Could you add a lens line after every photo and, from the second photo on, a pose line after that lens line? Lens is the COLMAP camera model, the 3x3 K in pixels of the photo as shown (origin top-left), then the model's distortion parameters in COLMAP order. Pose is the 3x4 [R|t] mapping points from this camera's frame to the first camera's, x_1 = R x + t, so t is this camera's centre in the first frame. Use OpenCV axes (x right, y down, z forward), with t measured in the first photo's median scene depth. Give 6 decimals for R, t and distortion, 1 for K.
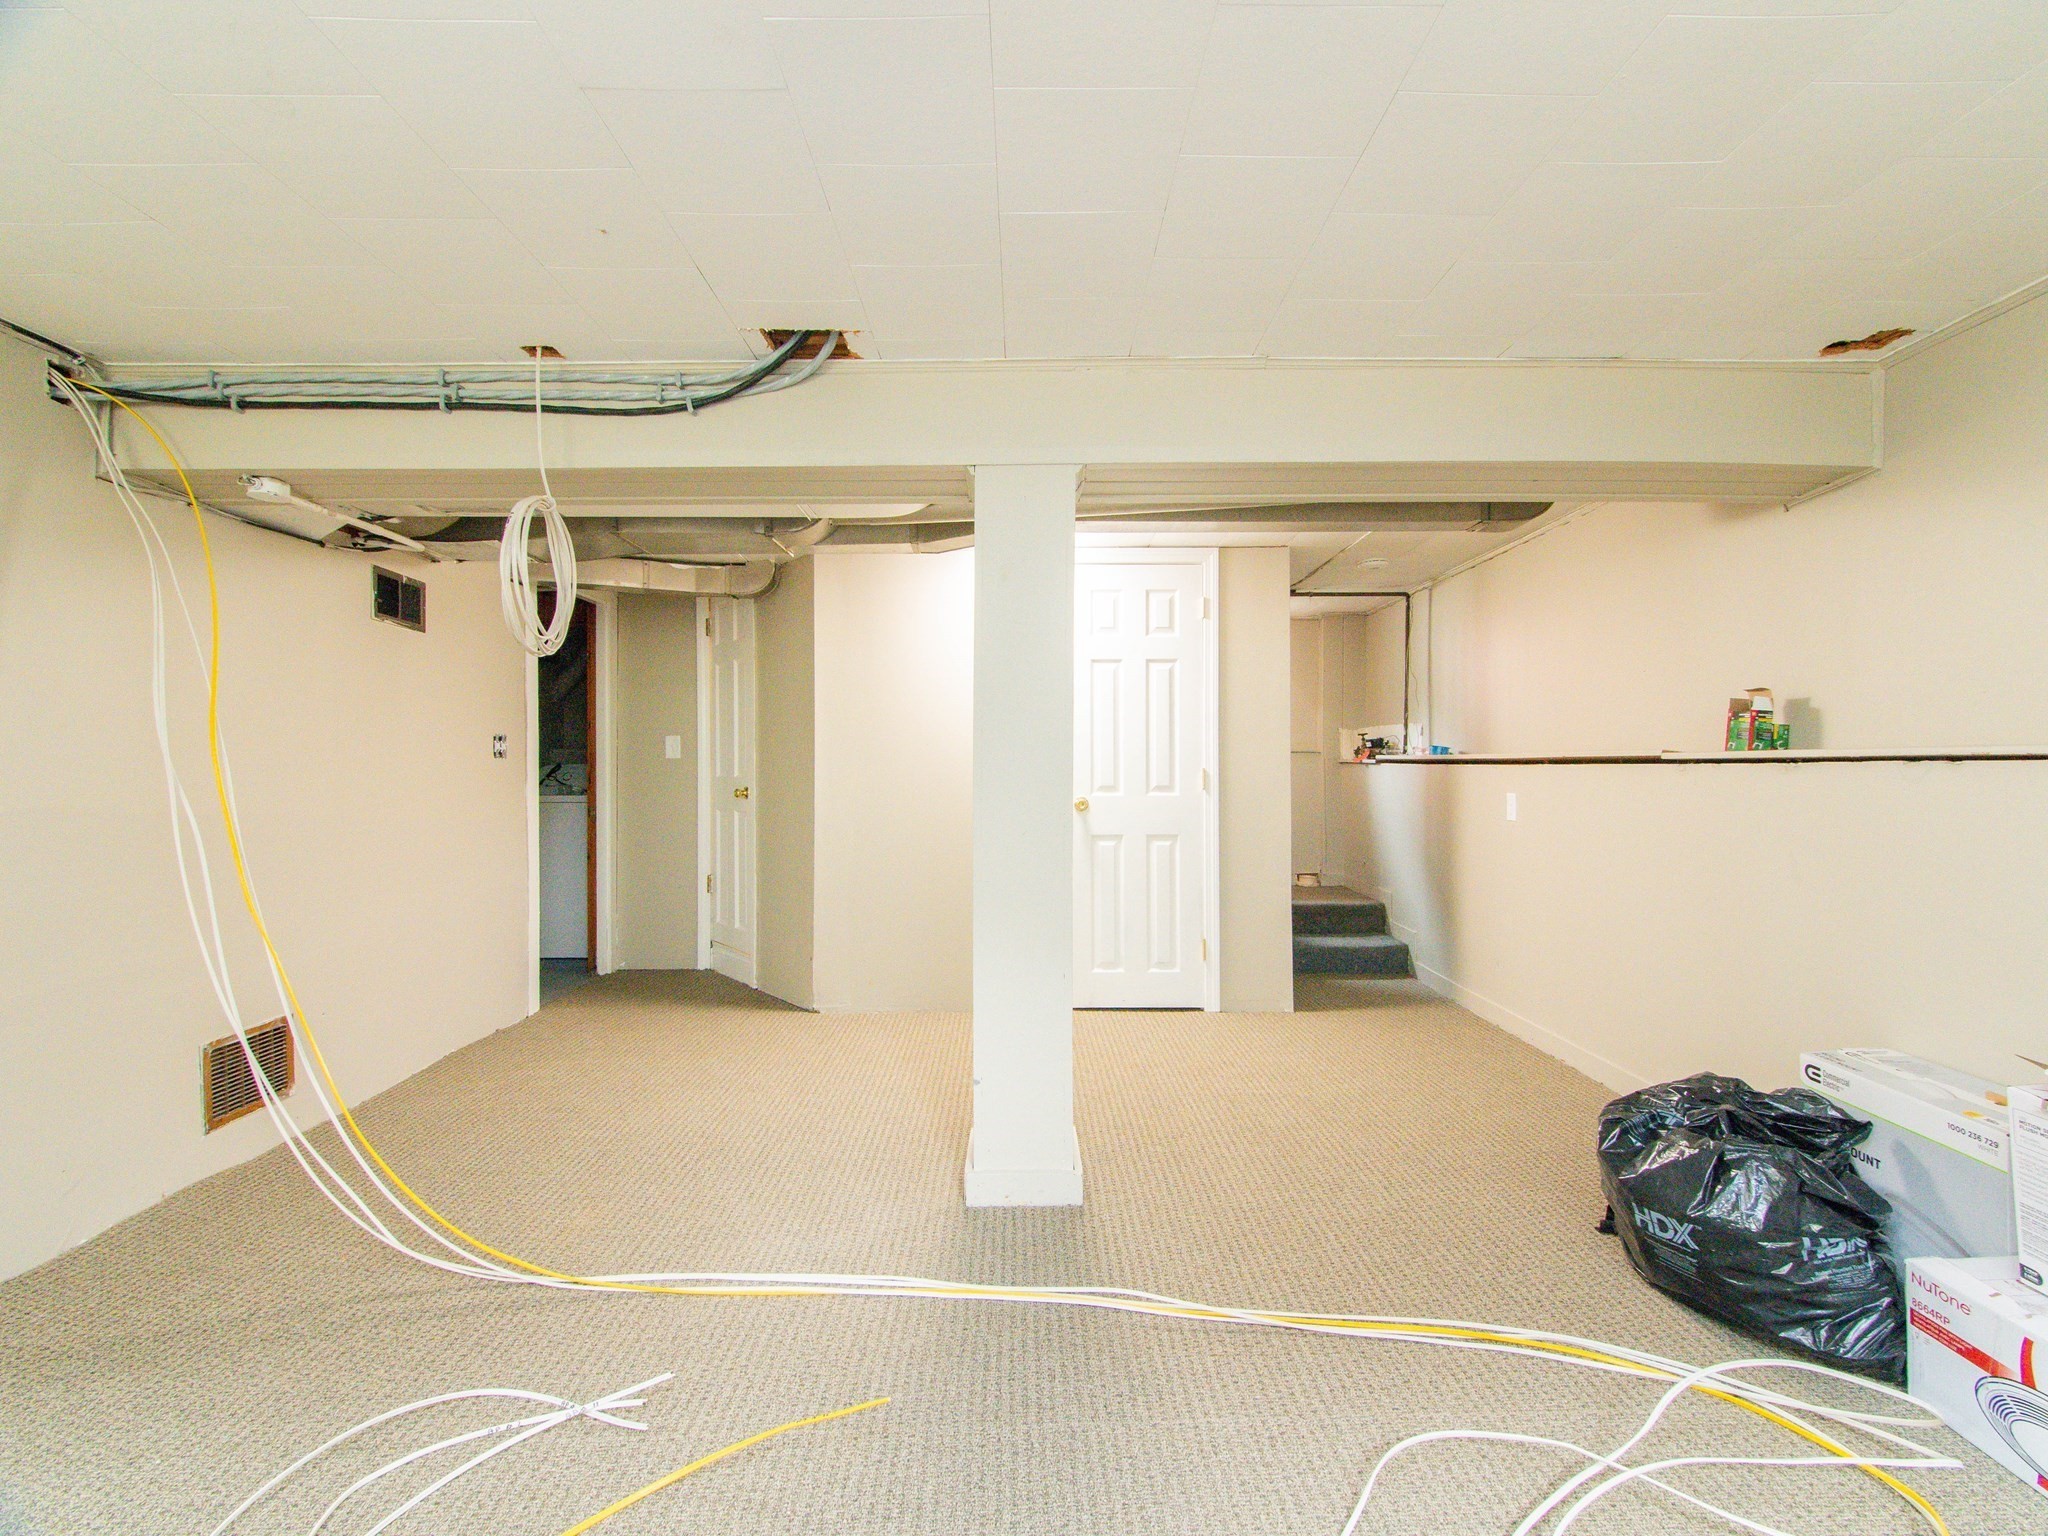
lens RADIAL K [[929.7, 0, 1043.4], [0, 929.7, 769.1], [0, 0, 1]] dist [0.022314, -0.008421]
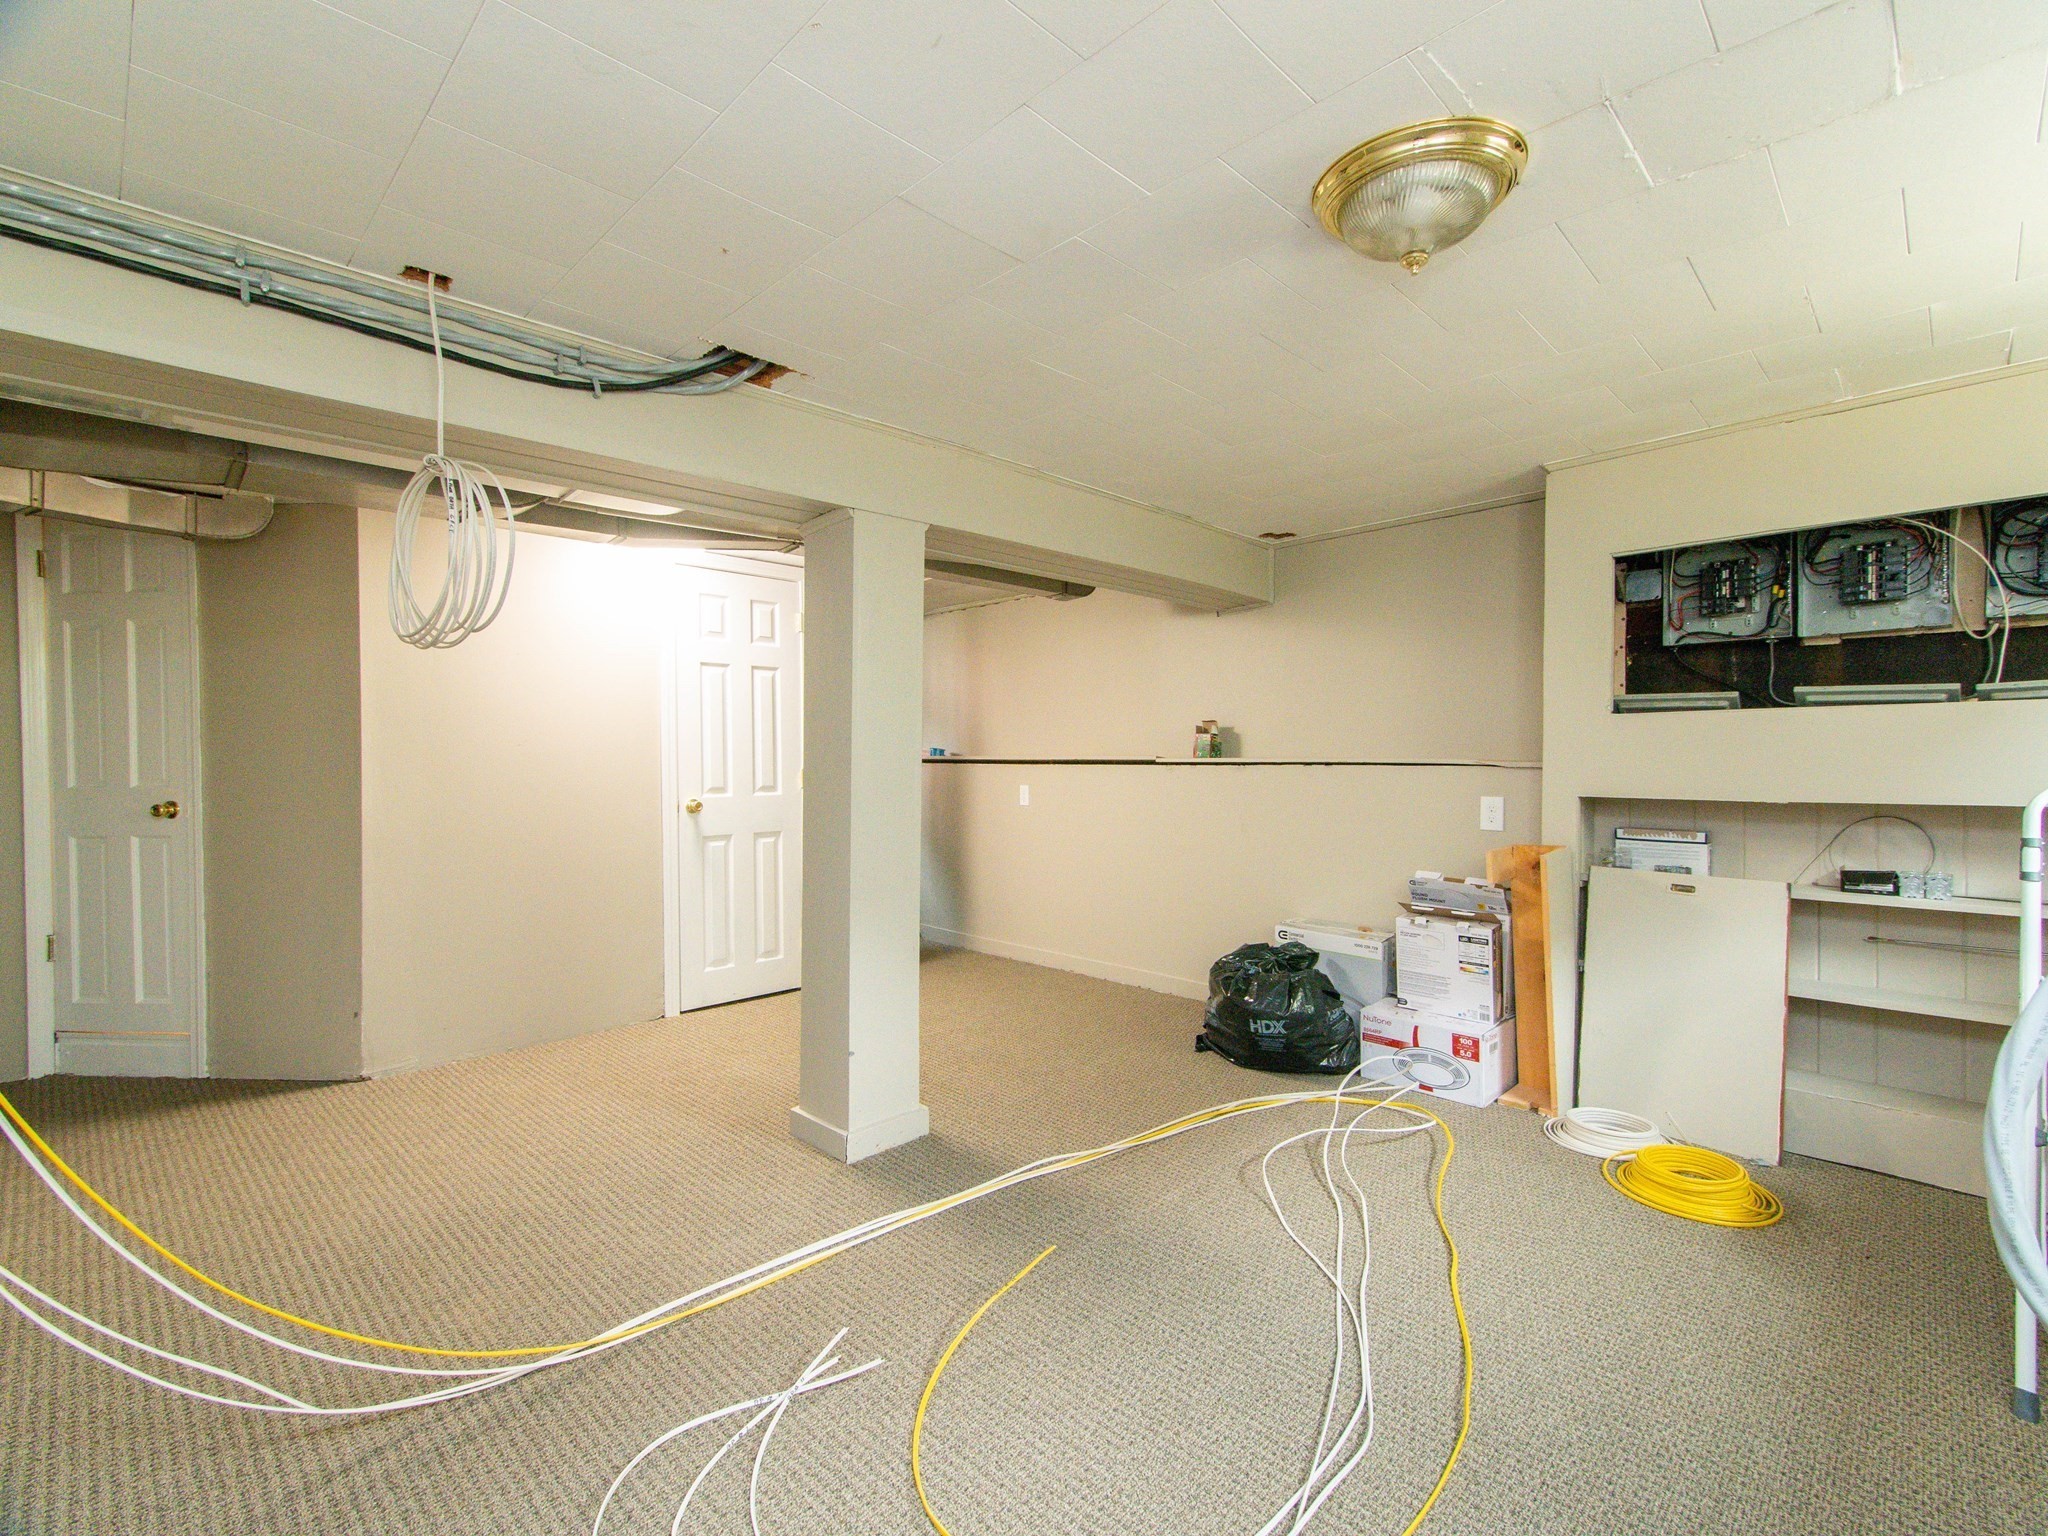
lens RADIAL K [[929.7, 0, 1043.4], [0, 929.7, 769.1], [0, 0, 1]] dist [0.022314, -0.008421]
pose [[0.708549, -0.011466, 0.705568, -0.716333], [0.004748, 0.999923, 0.011482, -0.022015], [-0.705645, -0.004786, 0.708549, 0.036166]]
